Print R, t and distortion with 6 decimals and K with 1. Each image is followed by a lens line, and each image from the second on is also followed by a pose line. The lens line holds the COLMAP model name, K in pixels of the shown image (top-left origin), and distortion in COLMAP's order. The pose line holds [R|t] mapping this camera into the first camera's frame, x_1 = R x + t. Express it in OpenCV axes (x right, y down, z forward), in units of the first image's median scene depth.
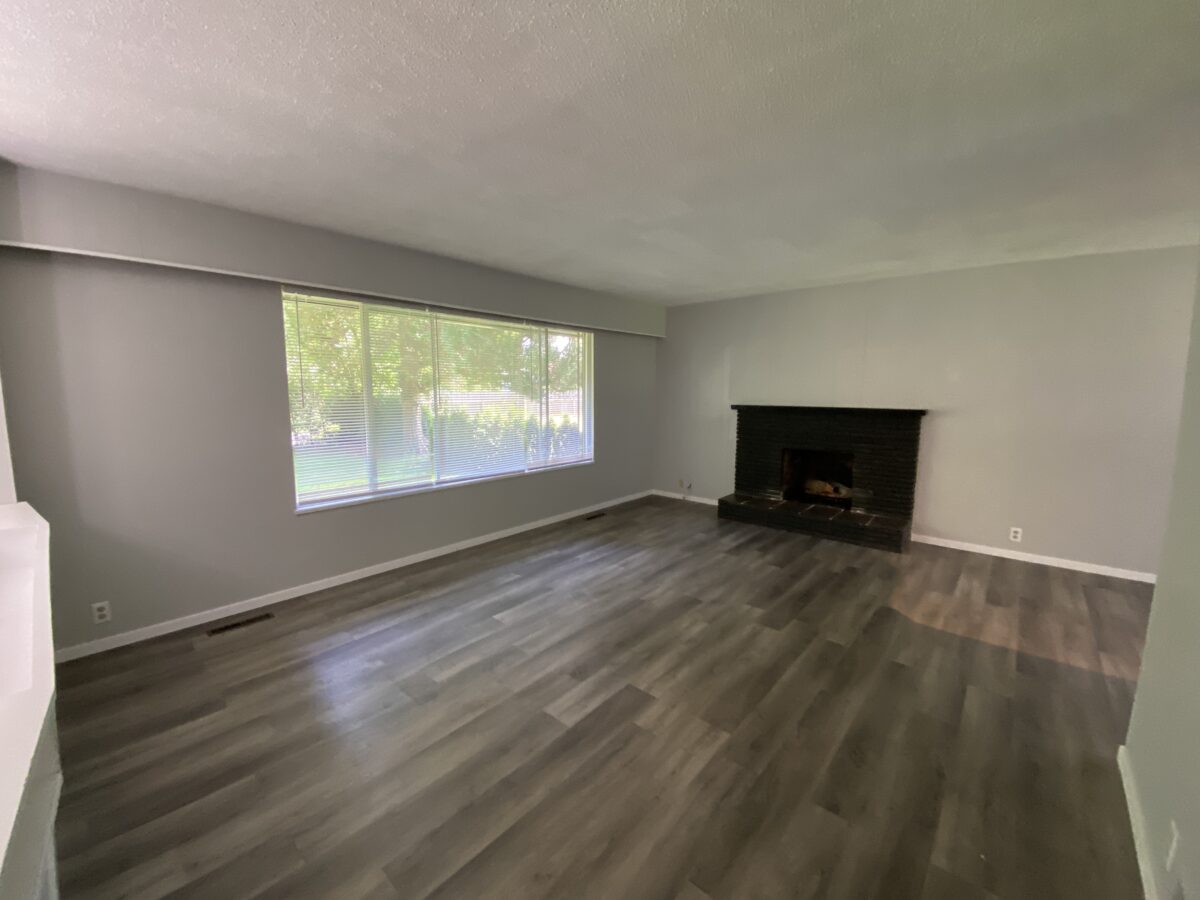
lens RADIAL K [[484.5, 0, 597.5], [0, 484.5, 448.9], [0, 0, 1]] dist [0.025363, -0.025808]
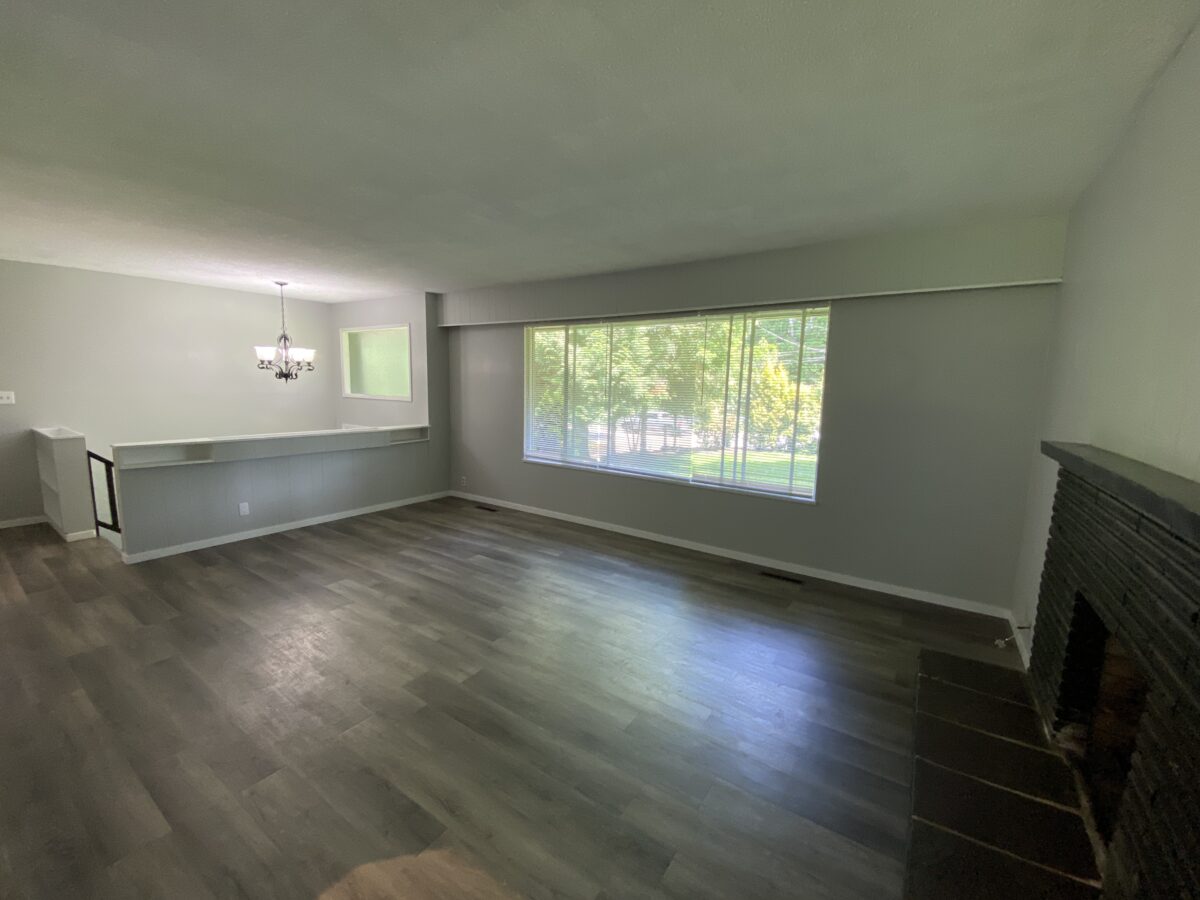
lens RADIAL K [[484.5, 0, 597.5], [0, 484.5, 448.9], [0, 0, 1]] dist [0.025363, -0.025808]
pose [[0.124785, 0.134800, -0.982984, 0.974956], [-0.148760, 0.982071, 0.115790, -0.126613], [0.980968, 0.131780, 0.142601, 0.976905]]
